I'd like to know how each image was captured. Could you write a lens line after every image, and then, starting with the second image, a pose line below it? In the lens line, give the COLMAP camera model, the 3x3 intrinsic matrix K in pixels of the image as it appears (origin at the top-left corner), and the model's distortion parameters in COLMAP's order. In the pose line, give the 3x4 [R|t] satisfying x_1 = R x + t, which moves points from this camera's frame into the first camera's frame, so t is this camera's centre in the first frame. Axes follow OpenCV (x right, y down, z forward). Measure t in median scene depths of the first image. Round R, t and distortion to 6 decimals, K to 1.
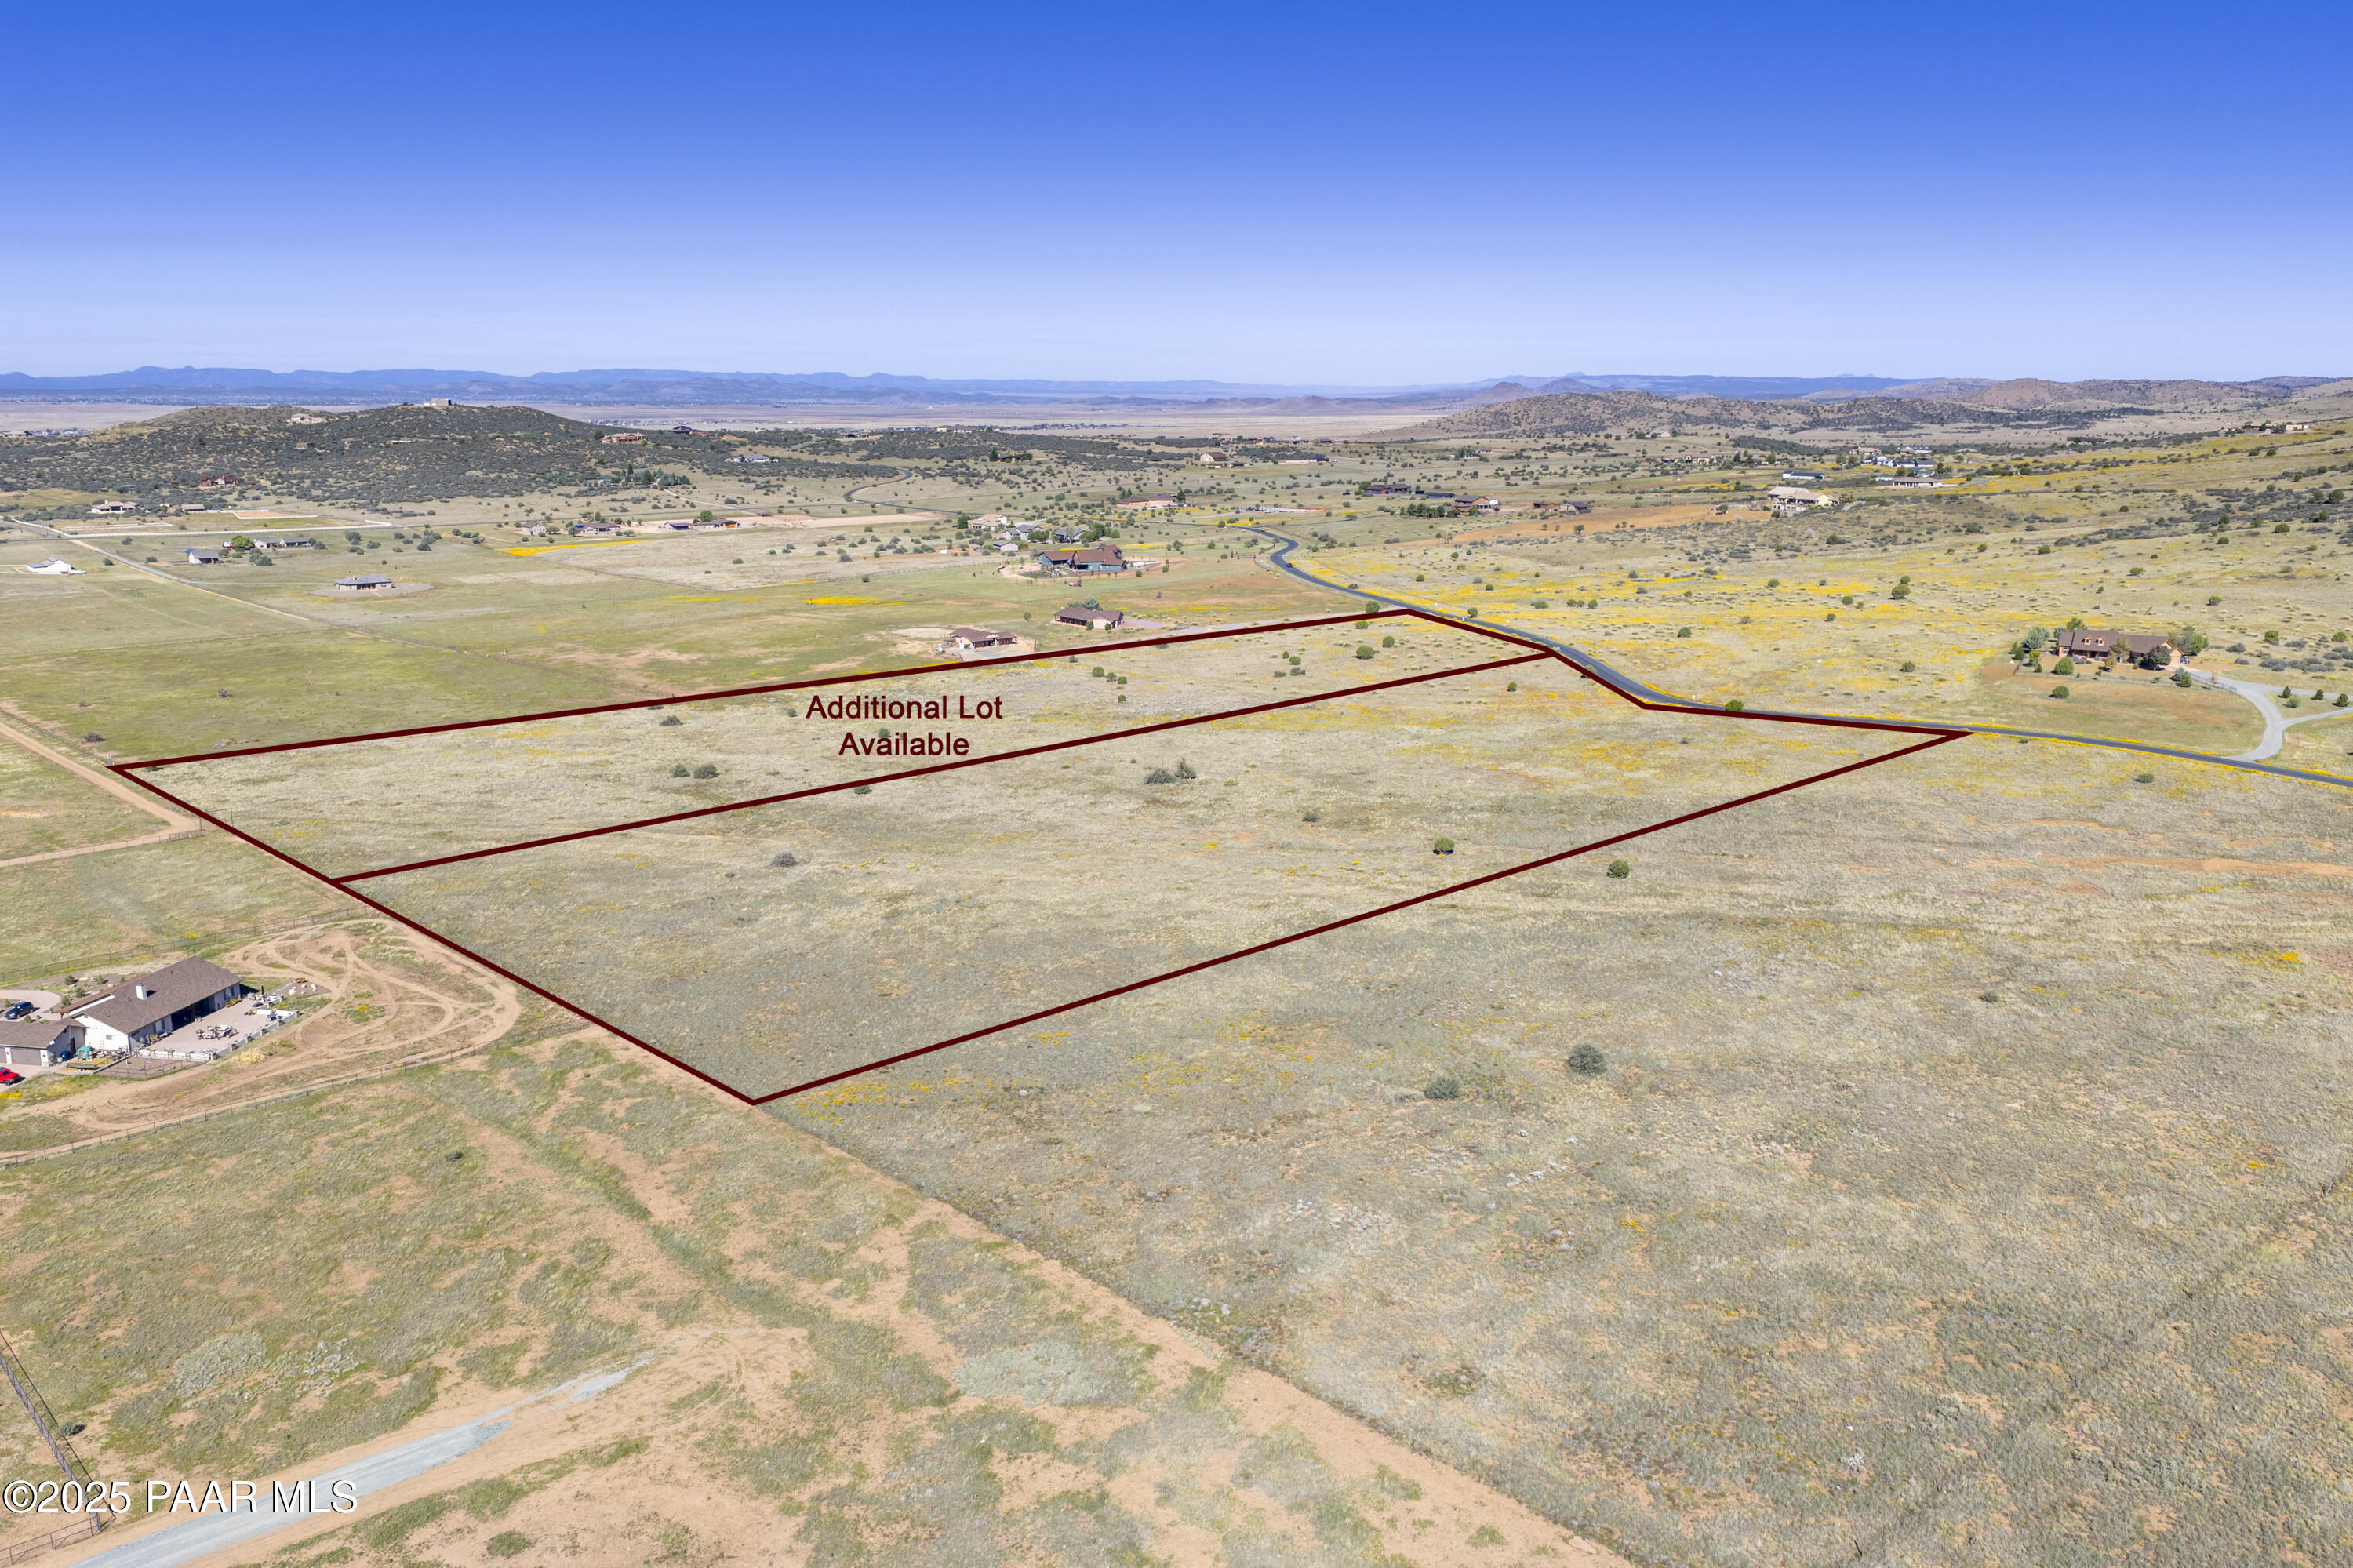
lens RADIAL K [[1911.0, 0, 1178.2], [0, 1911.0, 791.0], [0, 0, 1]] dist [0.016026, -0.033344]
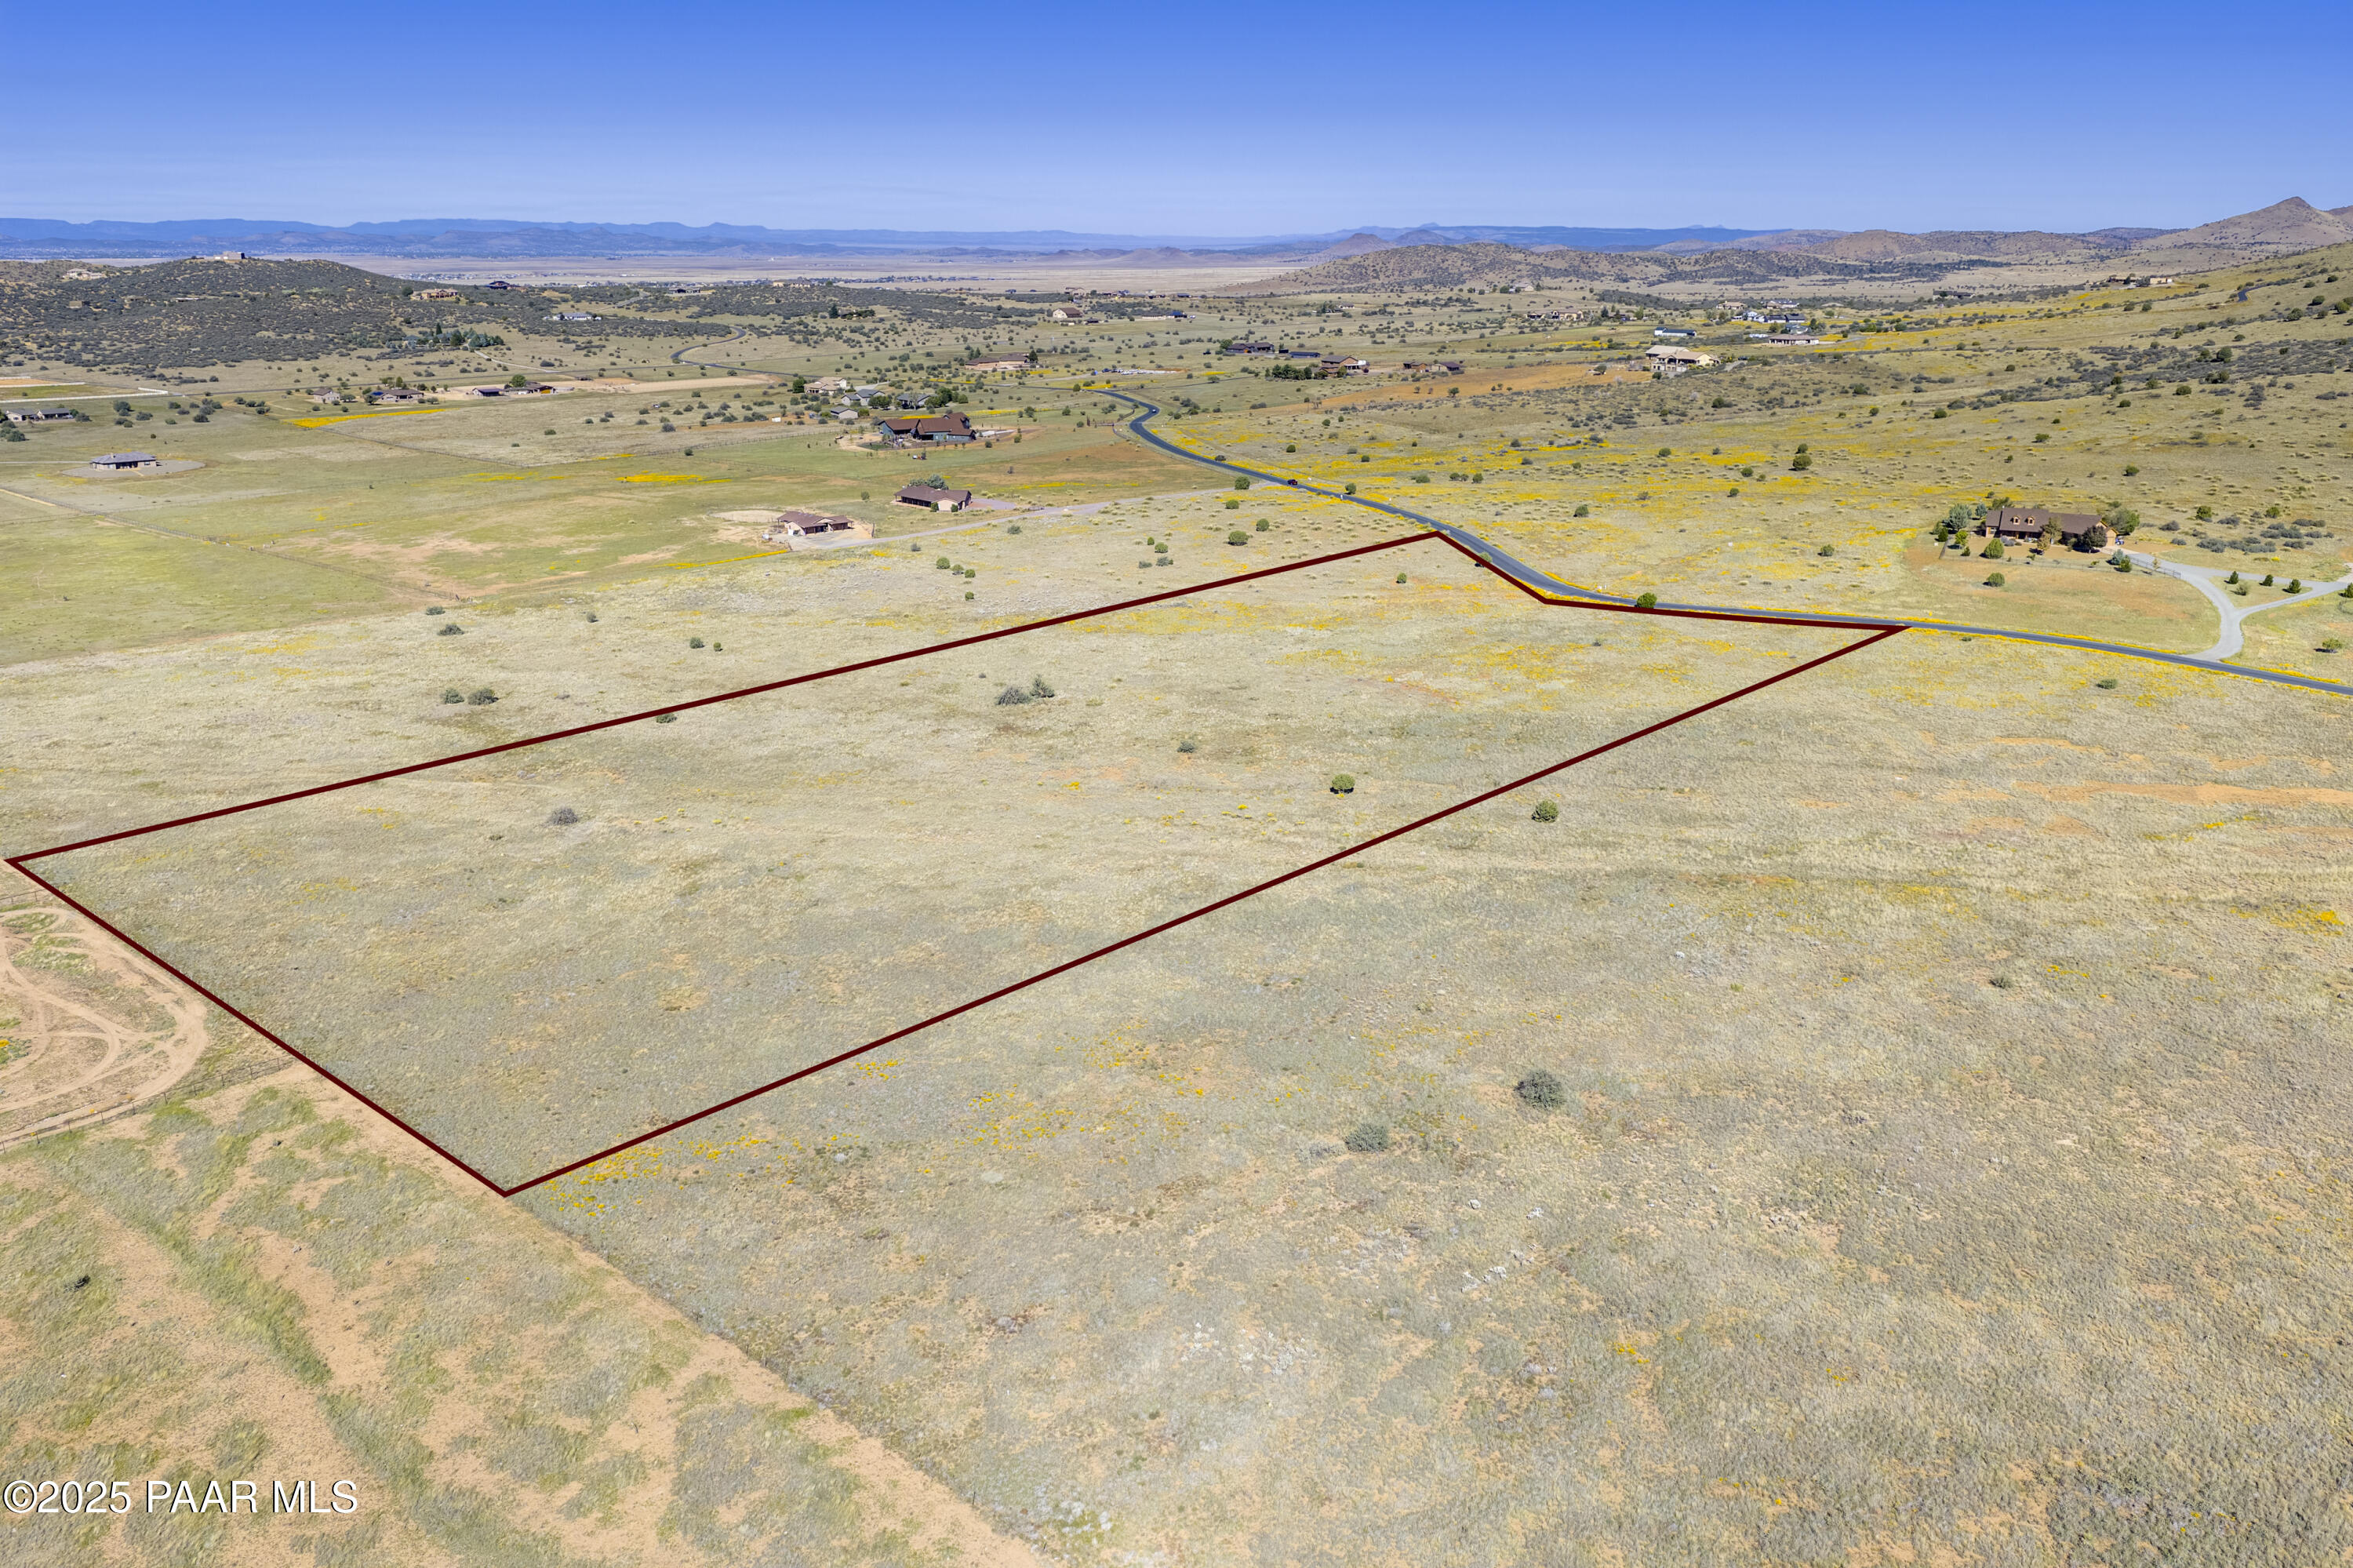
lens RADIAL K [[1911.0, 0, 1182.4], [0, 1911.0, 781.8], [0, 0, 1]] dist [0.016026, -0.033344]
pose [[0.997041, -0.020823, 0.073993, 0.002622], [0.015696, 0.997478, 0.069212, -0.029366], [-0.075247, -0.067846, 0.994854, 0.130973]]
